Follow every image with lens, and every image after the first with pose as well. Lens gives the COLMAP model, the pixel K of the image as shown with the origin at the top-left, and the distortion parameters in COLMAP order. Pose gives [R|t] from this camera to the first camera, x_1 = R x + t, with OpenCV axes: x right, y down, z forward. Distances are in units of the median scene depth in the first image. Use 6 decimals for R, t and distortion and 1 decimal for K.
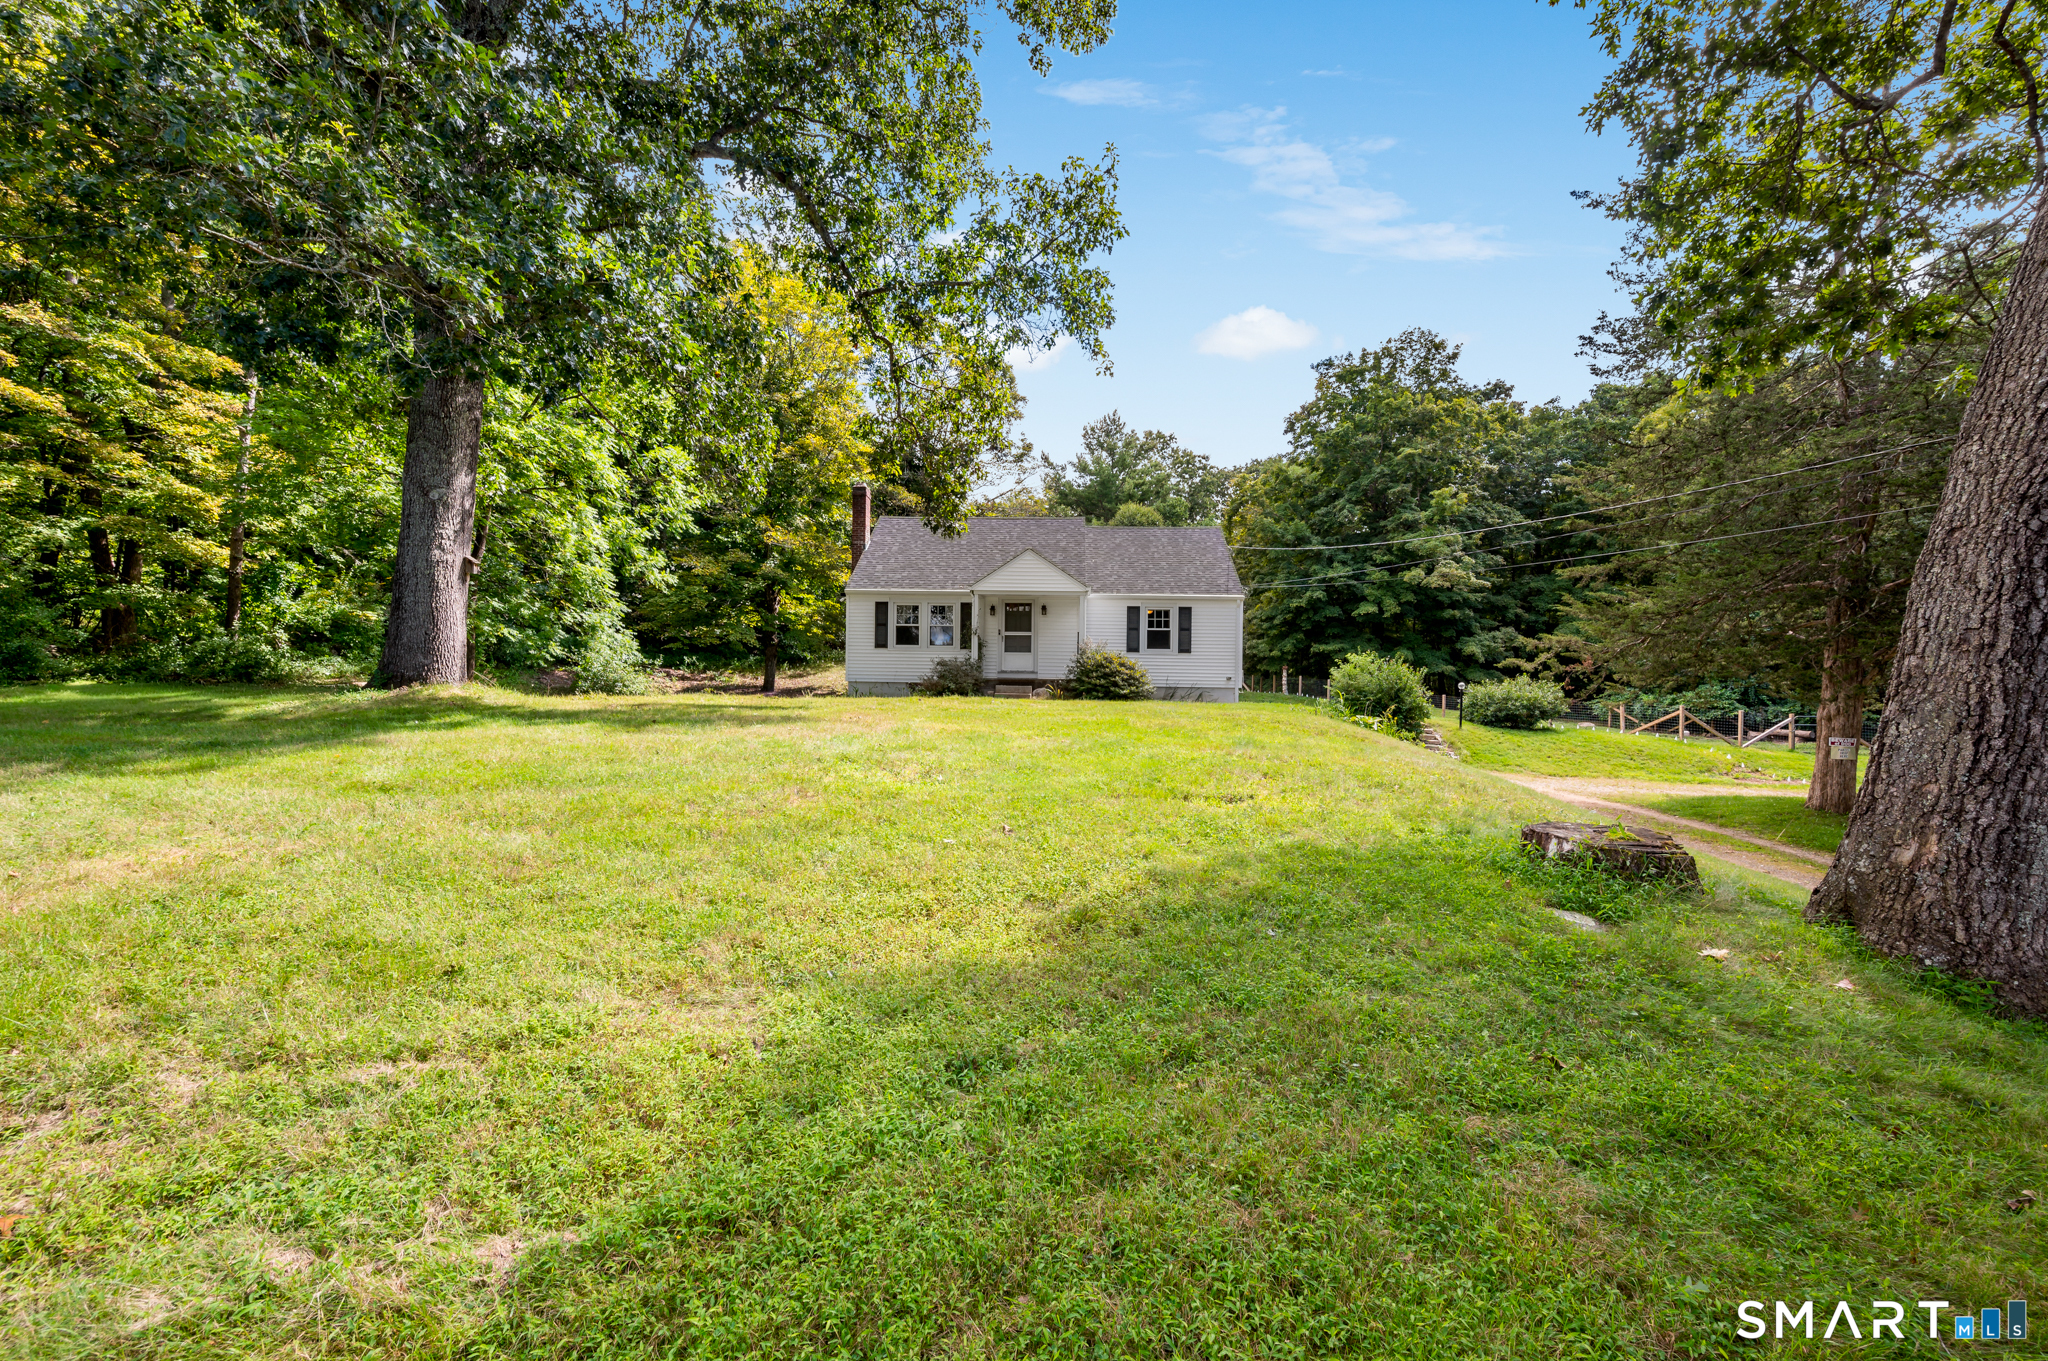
lens RADIAL K [[844.0, 0, 1024.0], [0, 844.0, 680.5], [0, 0, 1]] dist [0.001817, -0.000055]
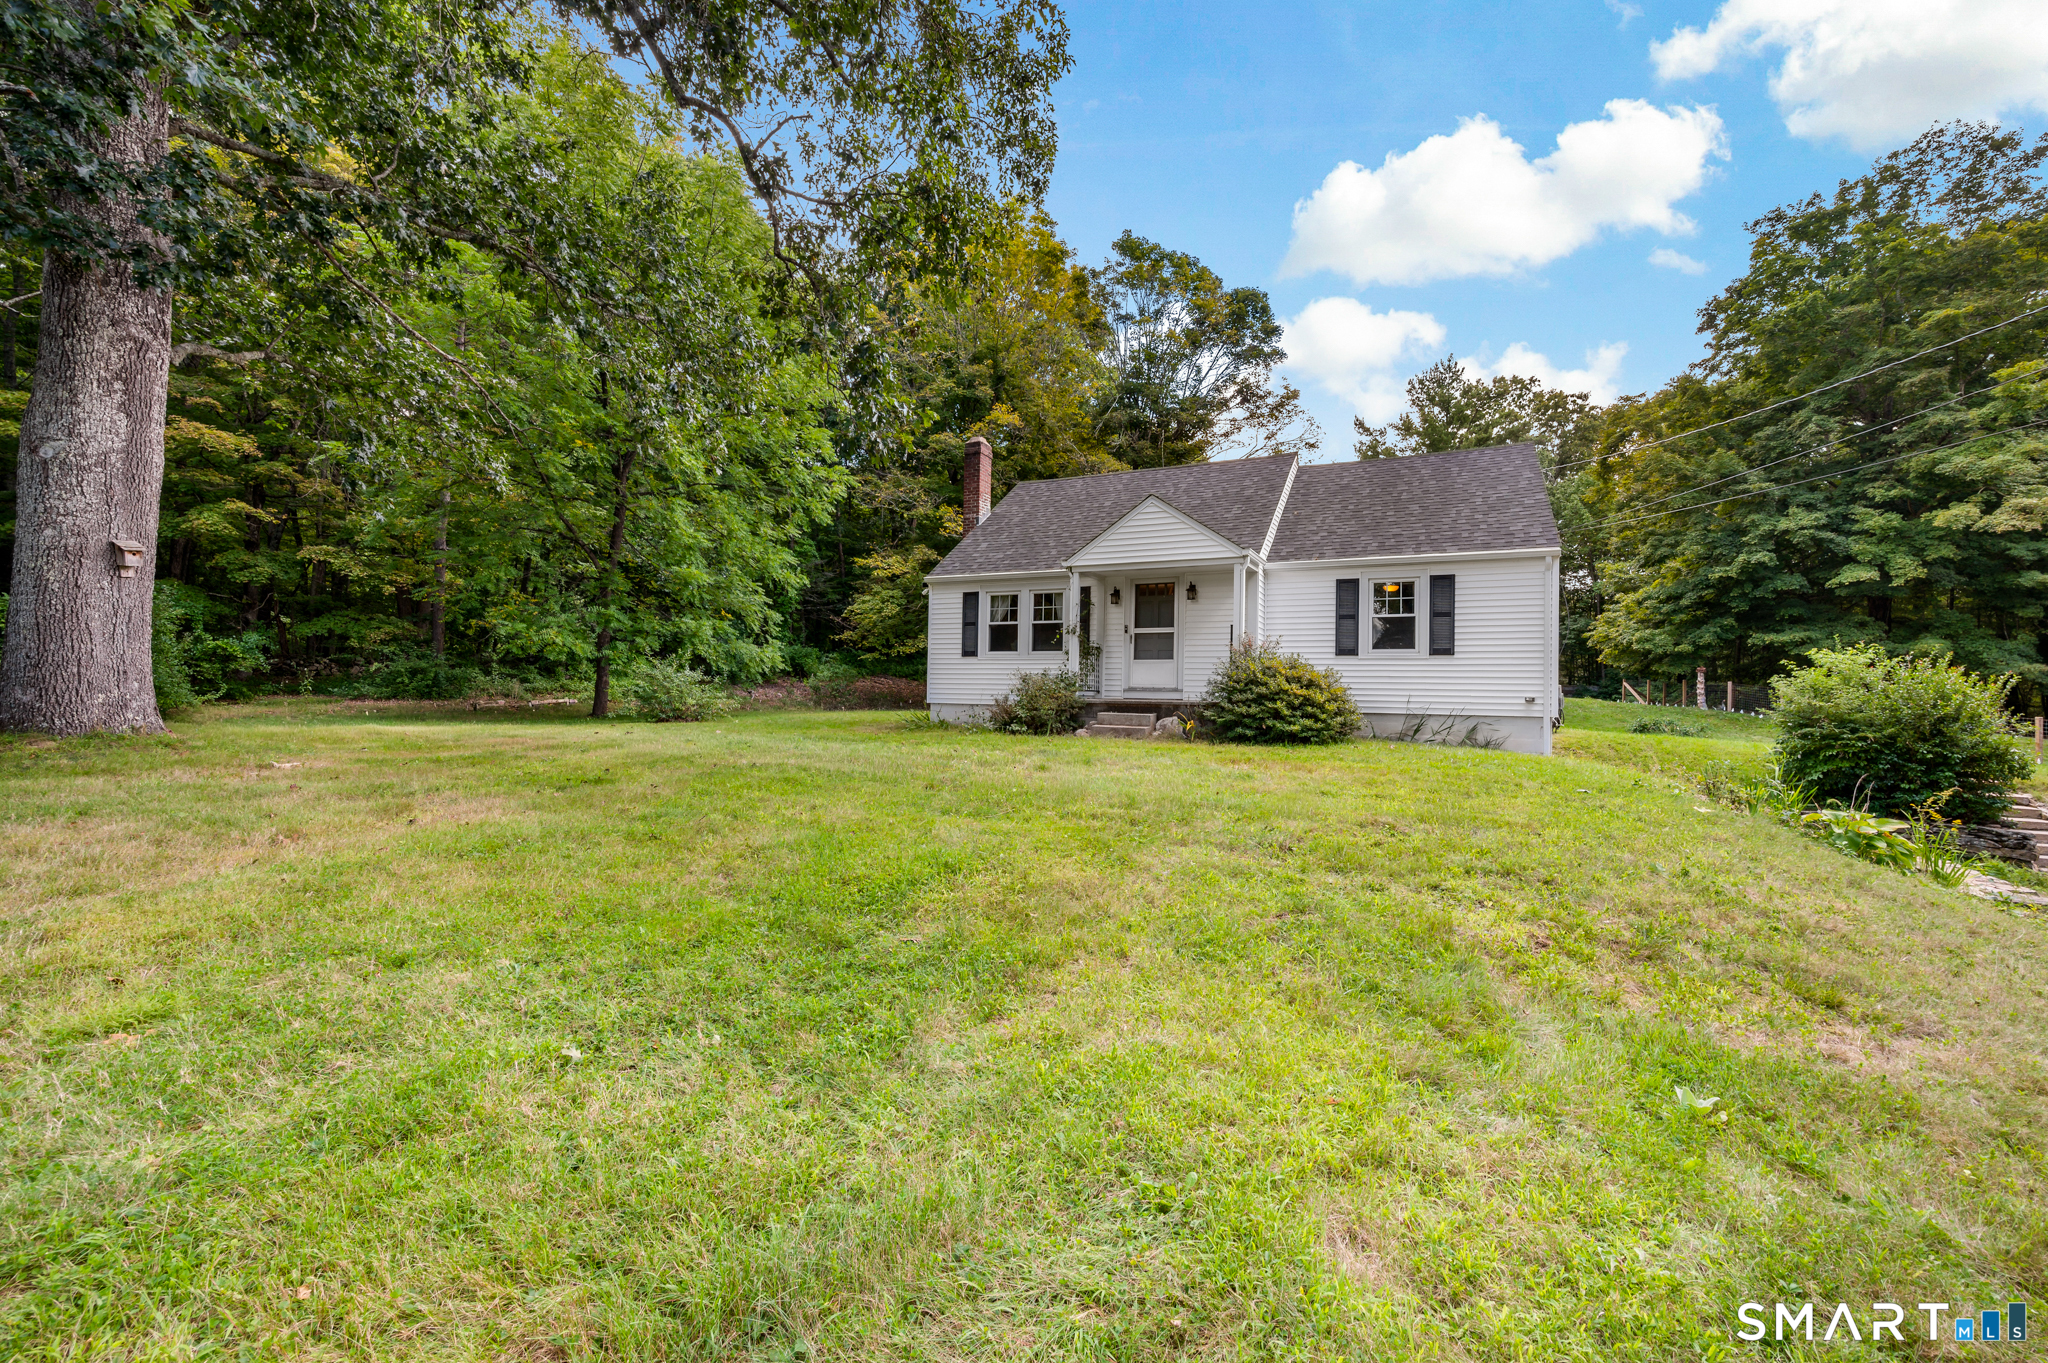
lens RADIAL K [[825.4, 0, 1028.0], [0, 825.4, 675.9], [0, 0, 1]] dist [-0.002729, -0.000572]
pose [[0.919285, -0.009200, -0.393485, 0.082802], [0.006571, 0.999946, -0.008027, -0.008531], [0.393537, 0.004794, 0.919296, 0.202916]]
